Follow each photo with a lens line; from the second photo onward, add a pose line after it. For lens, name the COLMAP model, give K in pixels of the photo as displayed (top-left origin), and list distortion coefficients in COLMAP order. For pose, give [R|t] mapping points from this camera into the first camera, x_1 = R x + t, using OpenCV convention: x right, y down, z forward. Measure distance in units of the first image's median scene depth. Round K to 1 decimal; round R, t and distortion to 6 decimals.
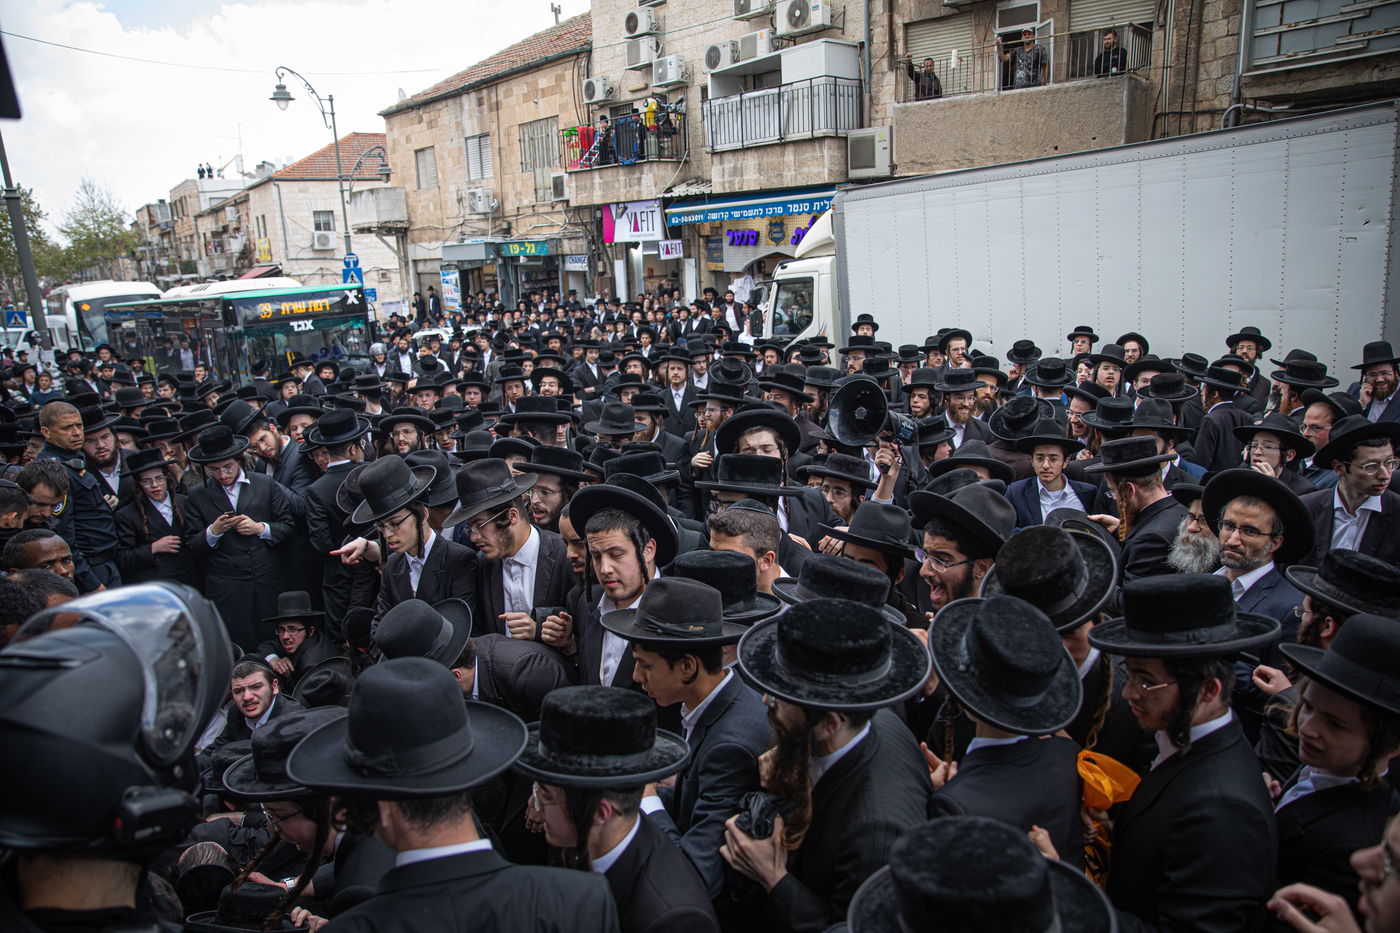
lens RADIAL K [[959.0, 0, 699.0], [0, 959.0, 482.0], [0, 0, 1]] dist [-0.105984, 0.091113]
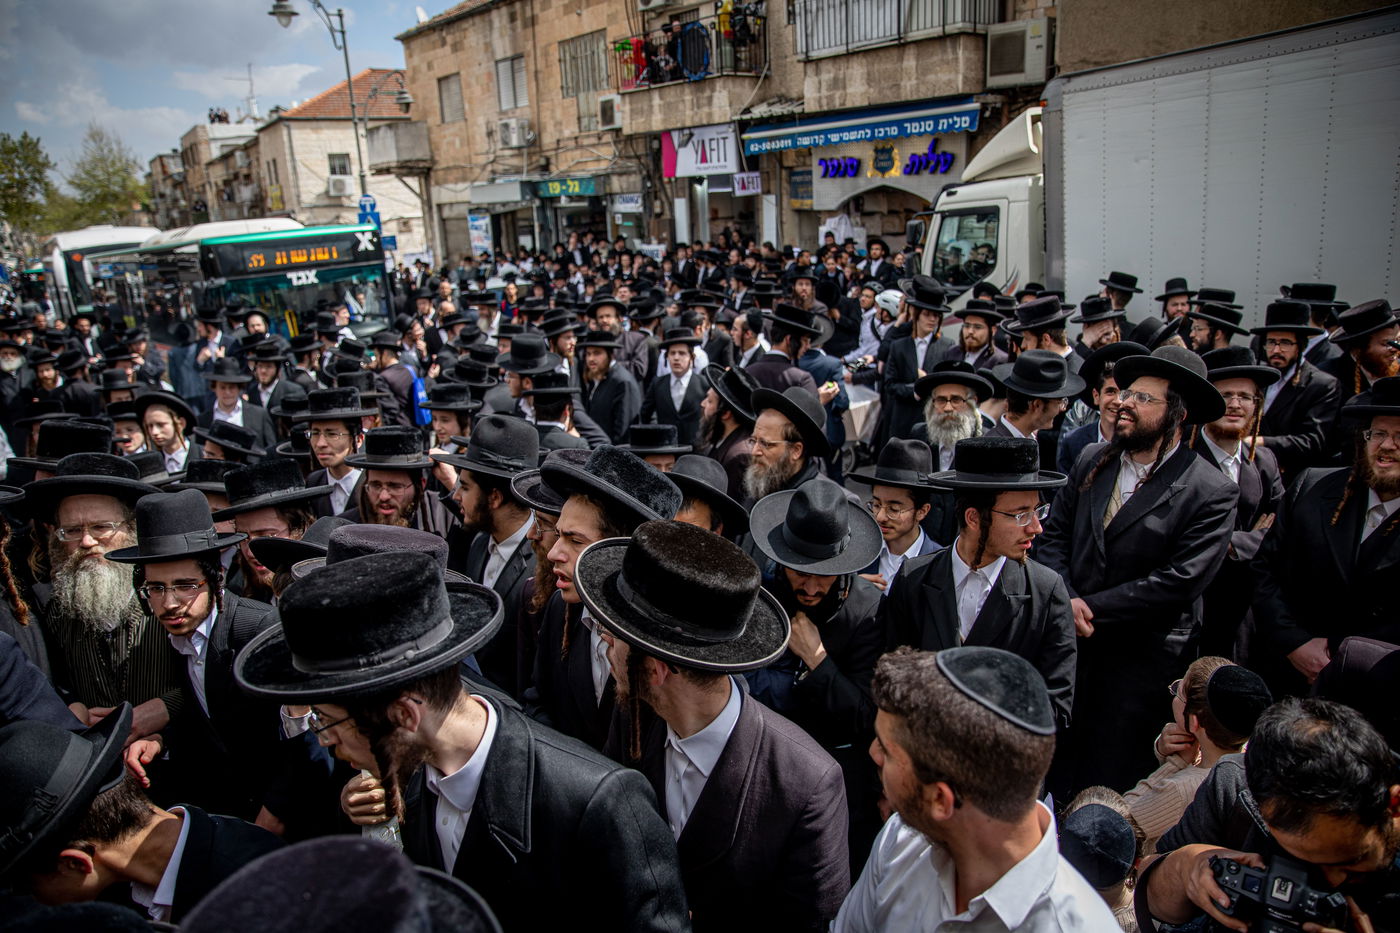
lens RADIAL K [[959.0, 0, 699.0], [0, 959.0, 482.0], [0, 0, 1]] dist [-0.105984, 0.091113]
pose [[0.999701, -0.001265, -0.024423, -0.045622], [0.002466, 0.998785, 0.049209, -0.021458], [0.024331, -0.049254, 0.998490, 0.138004]]
